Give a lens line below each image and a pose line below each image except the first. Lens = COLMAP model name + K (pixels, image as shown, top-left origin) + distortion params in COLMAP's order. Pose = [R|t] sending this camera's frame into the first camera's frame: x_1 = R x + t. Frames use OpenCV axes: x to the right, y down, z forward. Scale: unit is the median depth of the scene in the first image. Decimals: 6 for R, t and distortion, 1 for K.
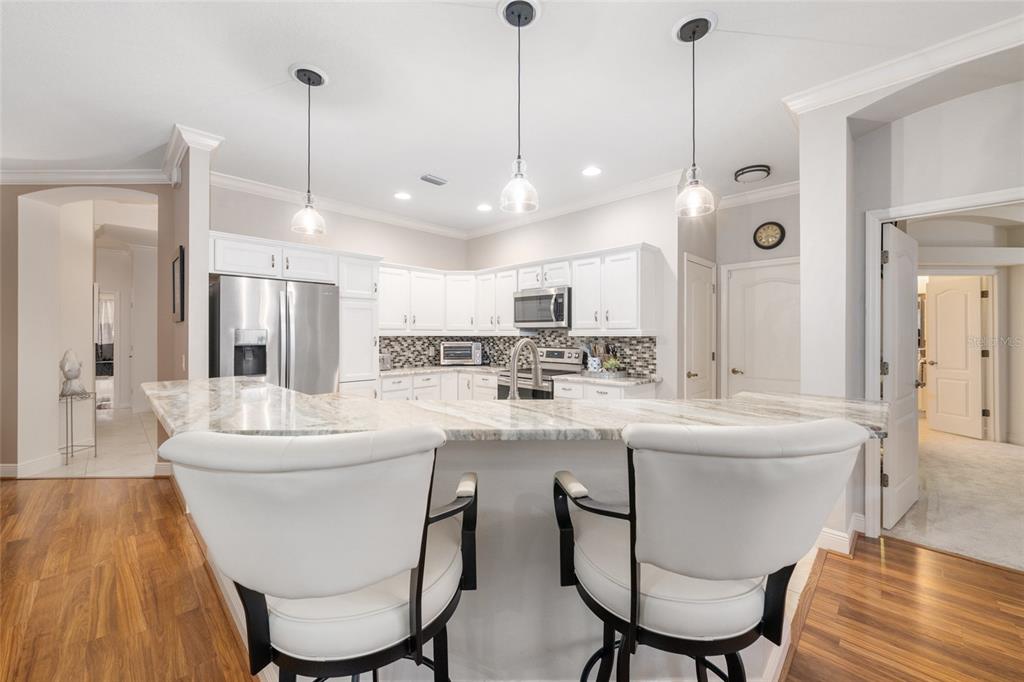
lens RADIAL K [[400.9, 0, 515.6], [0, 400.9, 334.4], [0, 0, 1]] dist [0.000867, 0.000039]
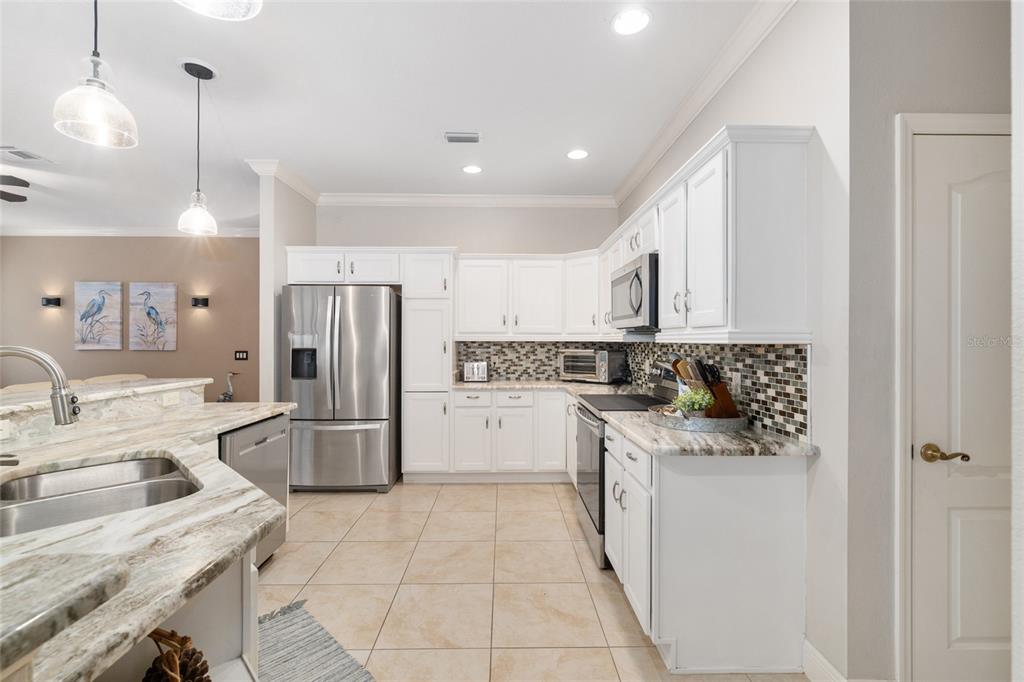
lens RADIAL K [[443.0, 0, 512.0], [0, 443.0, 341.0], [0, 0, 1]] dist [-0.000228, 0.000057]
pose [[0.704446, 0.003439, -0.709750, 0.356422], [-0.001410, 0.999993, 0.003446, 0.000315], [0.709756, -0.001427, 0.704446, 0.362986]]
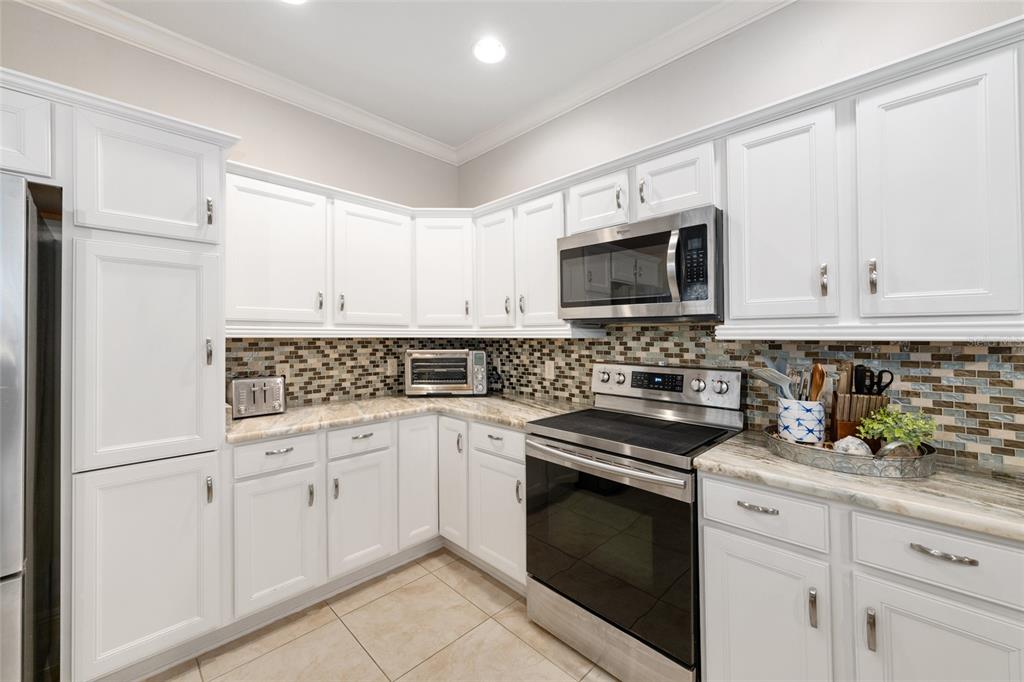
lens RADIAL K [[400.9, 0, 515.6], [0, 400.9, 334.4], [0, 0, 1]] dist [0.000867, 0.000039]
pose [[0.999845, 0.001314, -0.017565, -0.041507], [-0.001359, 0.999996, -0.002530, 0.000814], [0.017562, 0.002553, 0.999843, 0.521009]]
